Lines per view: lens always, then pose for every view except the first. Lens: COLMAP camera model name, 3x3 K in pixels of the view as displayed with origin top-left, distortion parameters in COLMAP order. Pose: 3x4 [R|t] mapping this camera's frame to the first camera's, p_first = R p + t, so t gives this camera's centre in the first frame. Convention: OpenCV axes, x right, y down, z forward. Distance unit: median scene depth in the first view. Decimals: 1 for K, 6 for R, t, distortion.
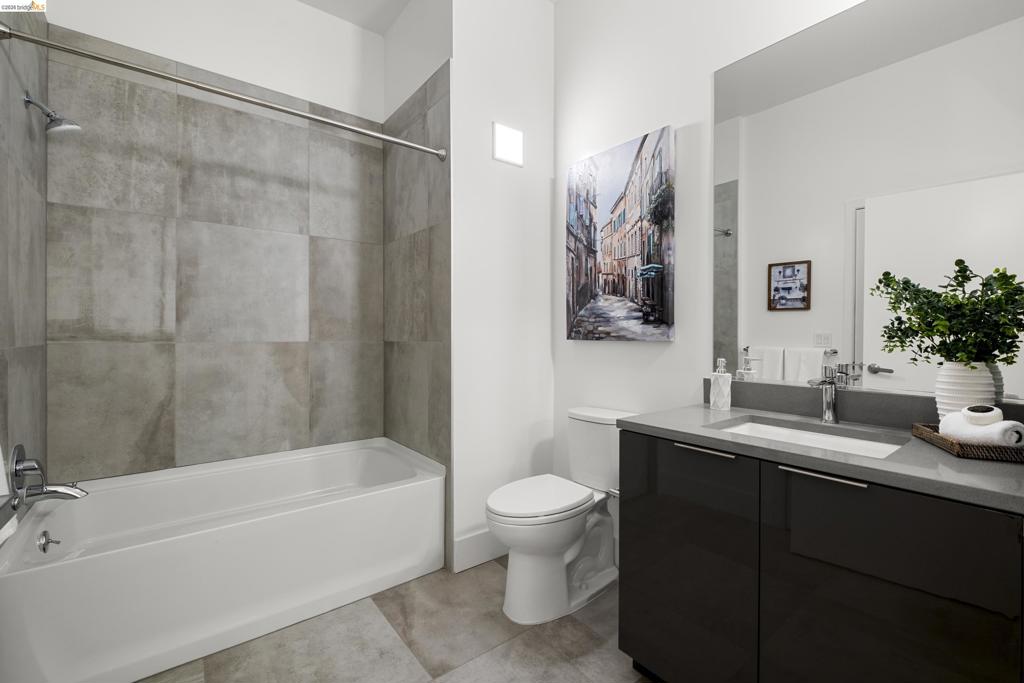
lens RADIAL K [[445.9, 0, 511.3], [0, 445.9, 335.3], [0, 0, 1]] dist [-0.004829, -0.000438]
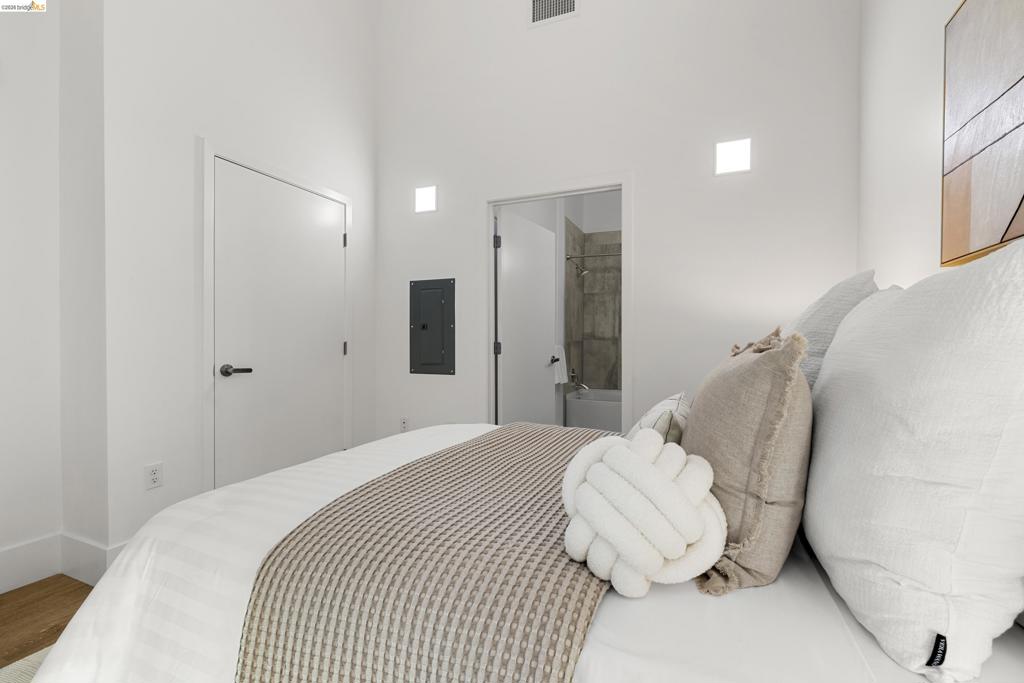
lens RADIAL K [[445.9, 0, 512.1], [0, 445.9, 339.2], [0, 0, 1]] dist [-0.004829, -0.000438]
pose [[0.467640, -0.005438, -0.883903, 1.325834], [-0.009709, 0.999889, -0.011288, 0.045238], [0.883866, 0.013860, 0.467535, -0.798132]]
